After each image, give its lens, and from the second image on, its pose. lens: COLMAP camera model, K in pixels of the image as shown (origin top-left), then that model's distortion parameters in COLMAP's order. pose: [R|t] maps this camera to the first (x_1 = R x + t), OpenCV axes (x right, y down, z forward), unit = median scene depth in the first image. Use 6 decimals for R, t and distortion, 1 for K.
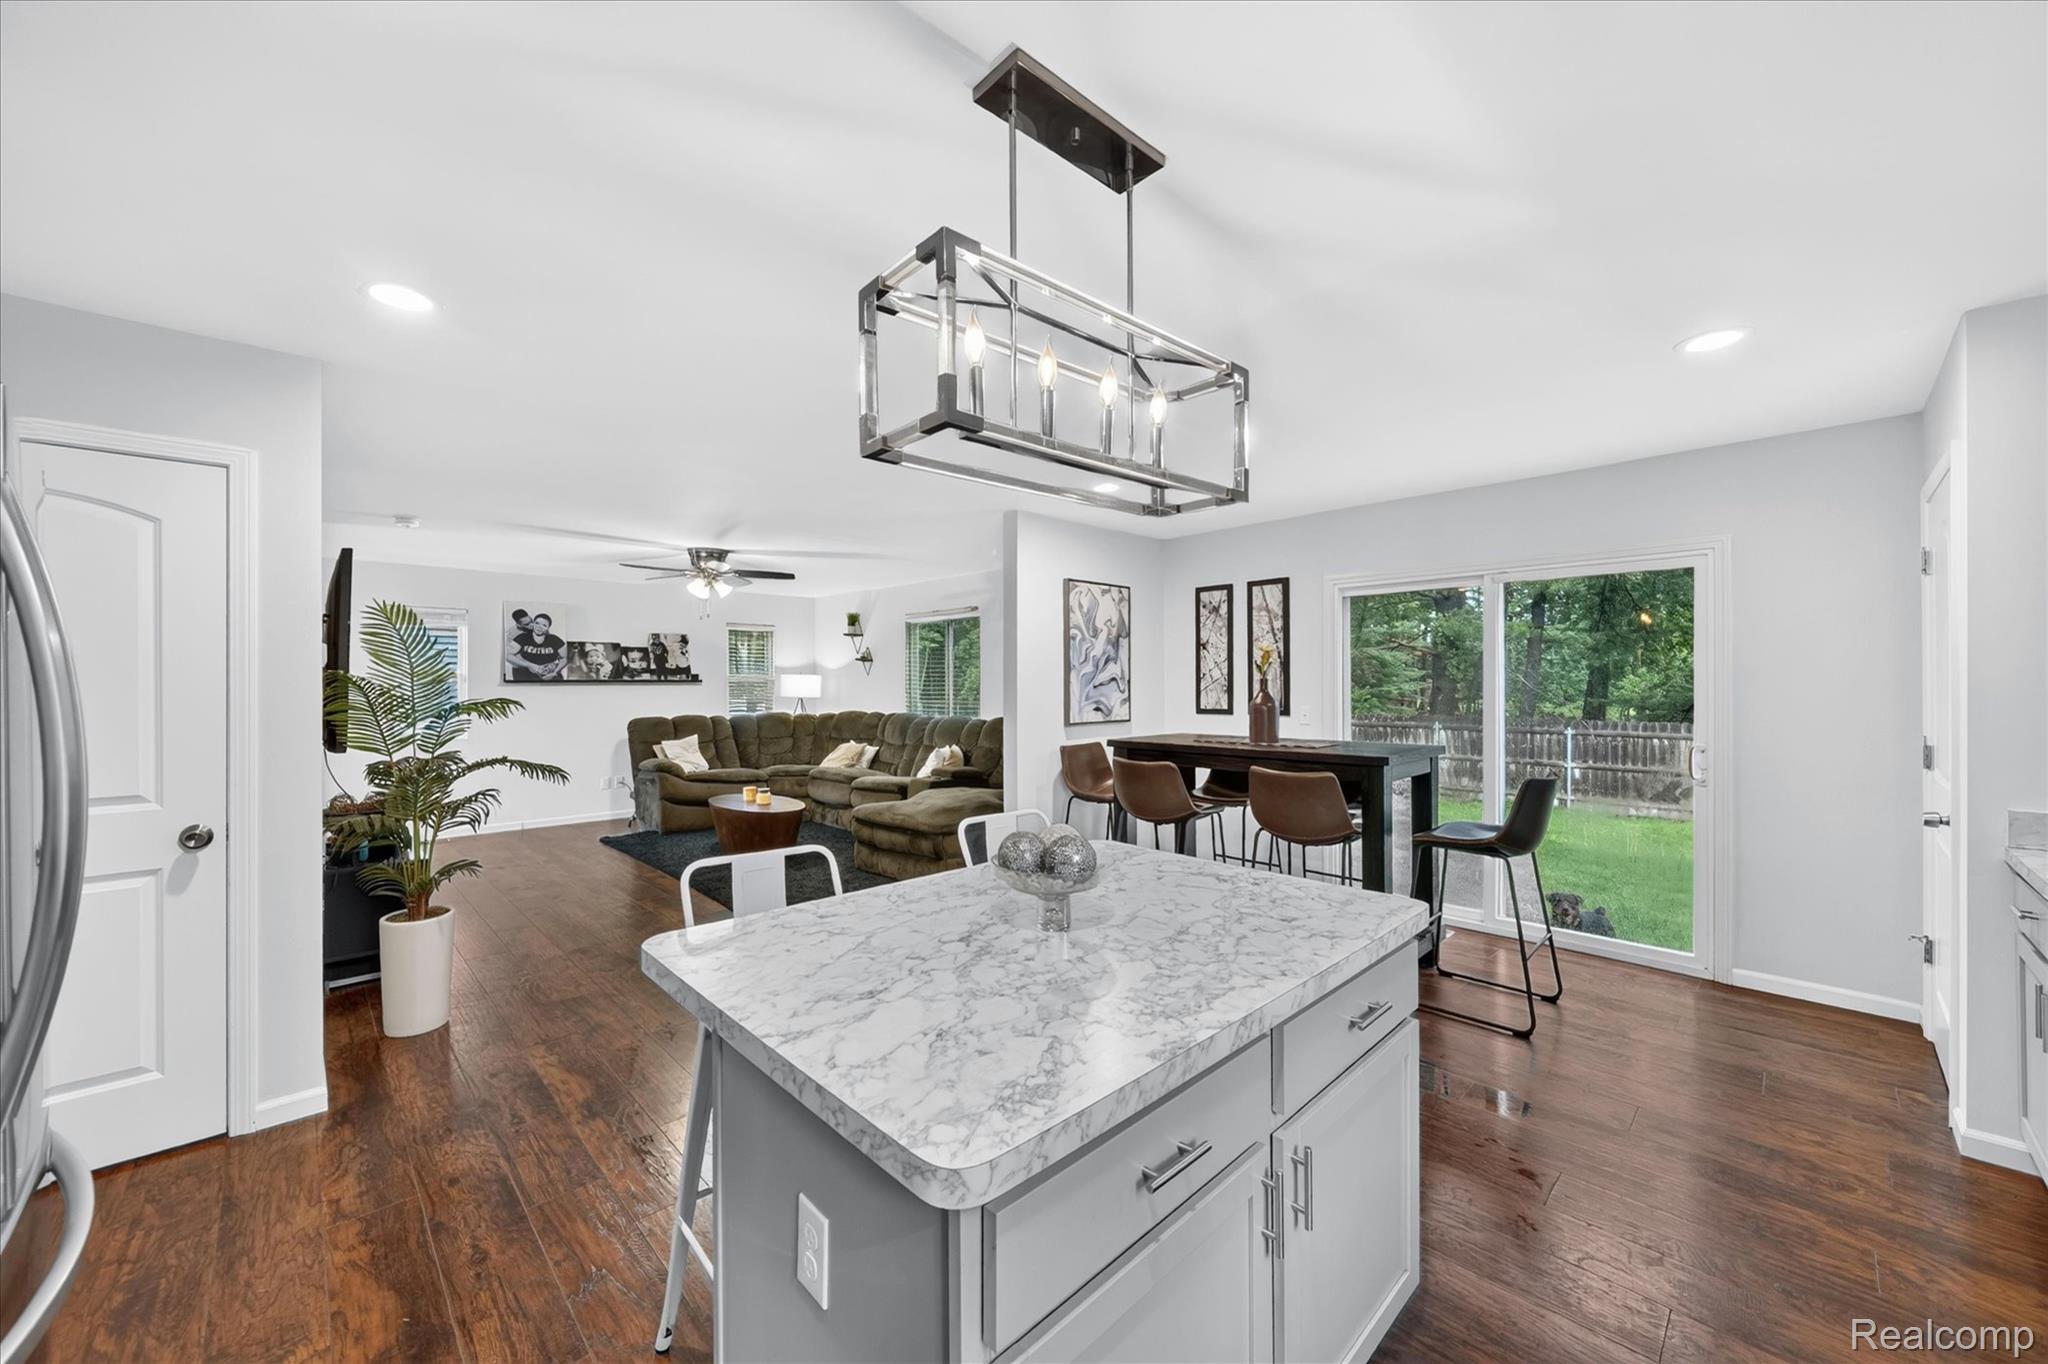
lens RADIAL K [[785.5, 0, 1024.0], [0, 785.5, 682.0], [0, 0, 1]] dist [-0.000204, -0.000064]
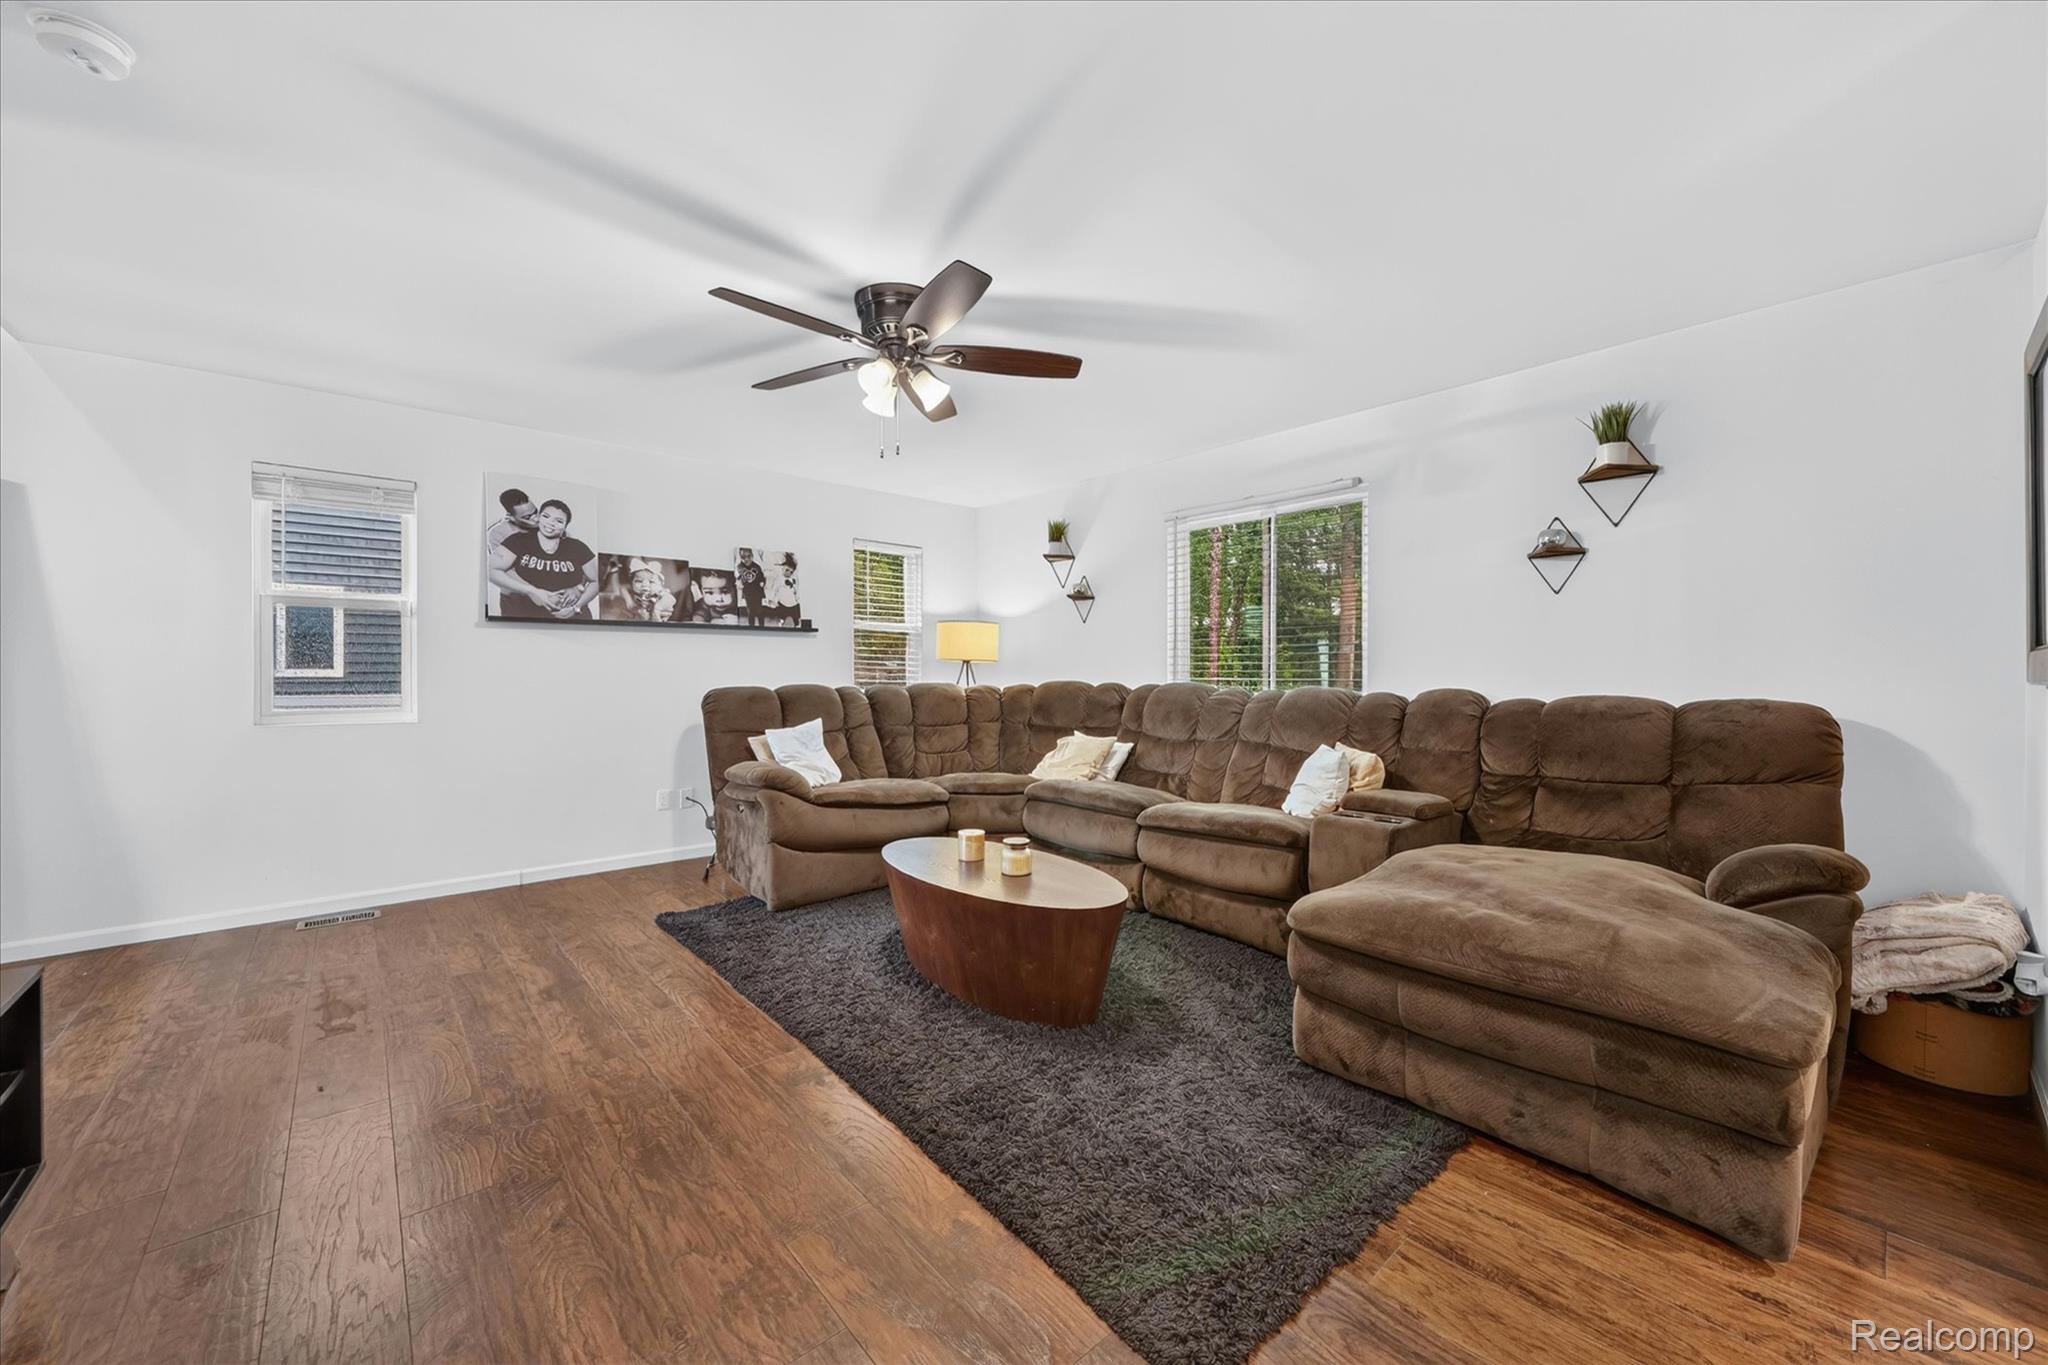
lens RADIAL K [[785.5, 0, 1024.0], [0, 785.5, 682.5], [0, 0, 1]] dist [-0.000204, -0.000064]
pose [[0.998782, 0.006749, -0.048870, -0.238166], [-0.005909, 0.999833, 0.017304, 0.029765], [0.048979, -0.016994, 0.998655, 0.432059]]
